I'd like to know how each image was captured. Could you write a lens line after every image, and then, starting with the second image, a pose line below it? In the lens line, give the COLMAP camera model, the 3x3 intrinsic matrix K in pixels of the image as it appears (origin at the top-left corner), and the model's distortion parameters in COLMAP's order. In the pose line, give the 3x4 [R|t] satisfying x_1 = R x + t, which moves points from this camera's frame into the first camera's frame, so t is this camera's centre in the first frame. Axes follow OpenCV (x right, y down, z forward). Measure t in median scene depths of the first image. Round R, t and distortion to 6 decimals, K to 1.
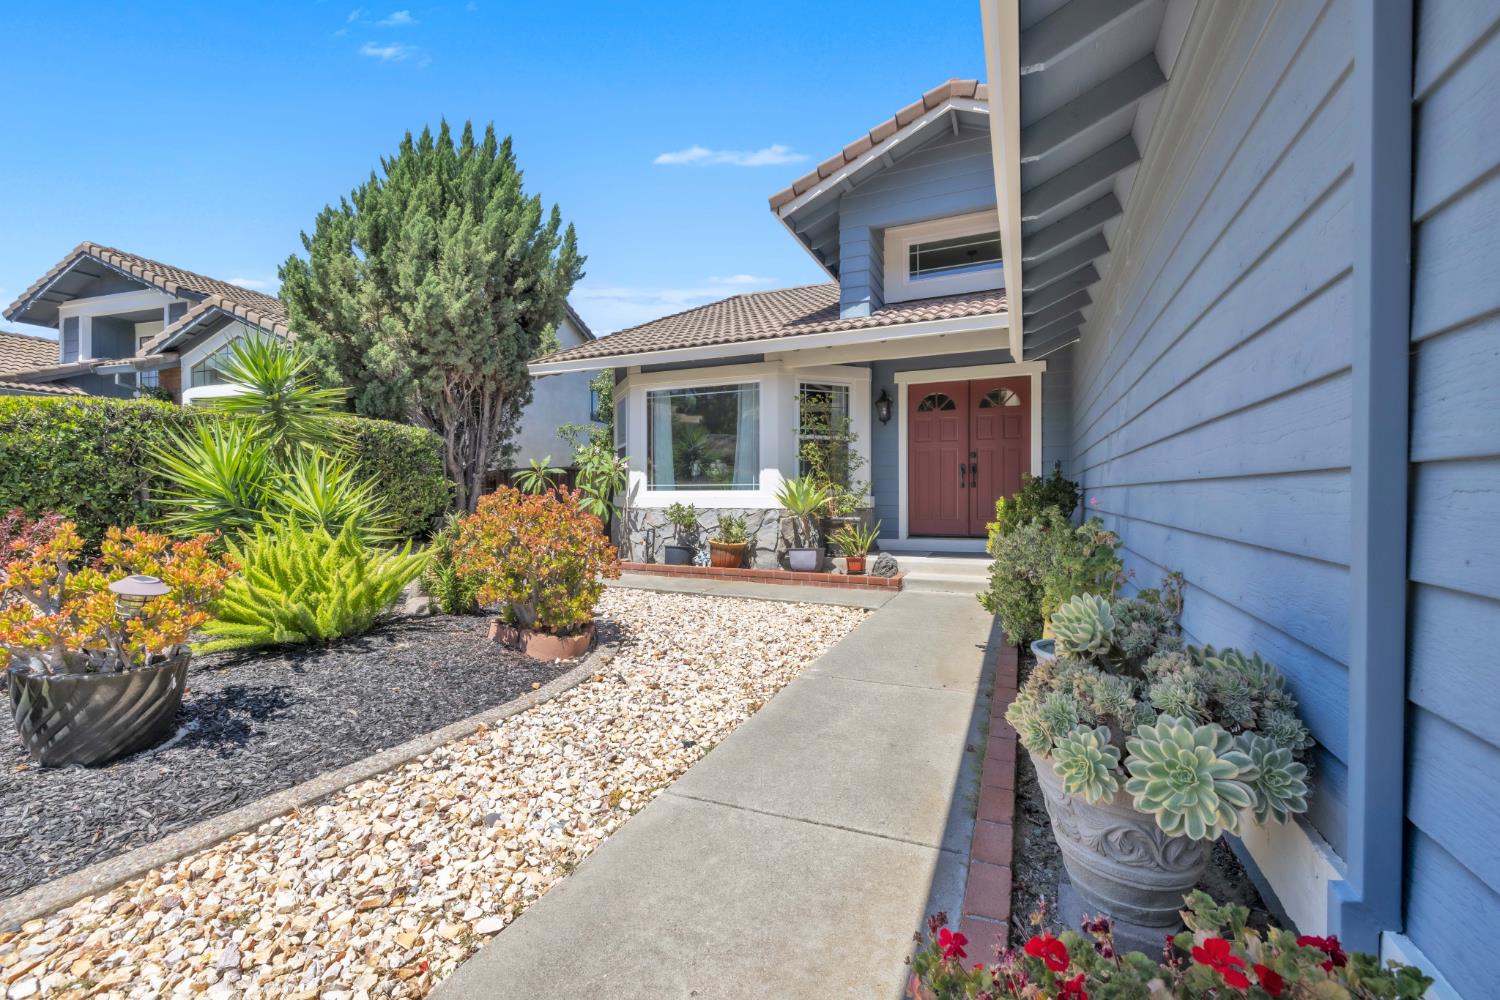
lens RADIAL K [[641.0, 0, 749.2], [0, 641.0, 498.8], [0, 0, 1]] dist [0.001976, 0.000066]
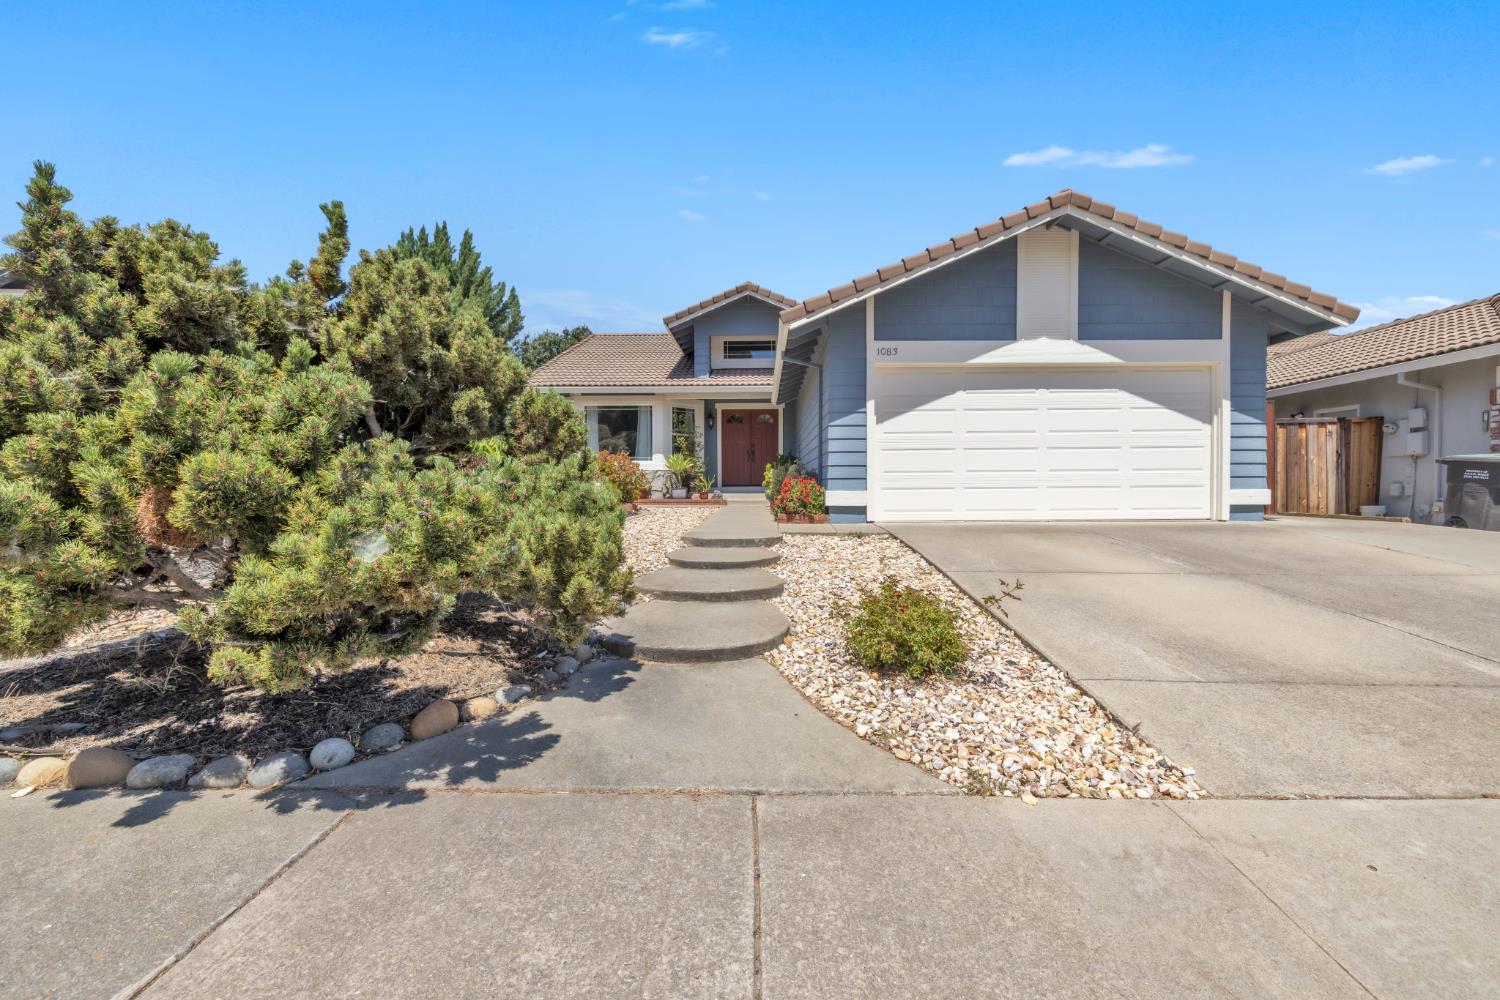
lens RADIAL K [[641.0, 0, 749.4], [0, 641.0, 495.9], [0, 0, 1]] dist [0.001976, 0.000066]
pose [[0.926902, -0.002989, 0.375293, -0.455274], [0.001415, 0.999989, 0.004470, 0.088171], [-0.375302, -0.003612, 0.926896, -0.949041]]
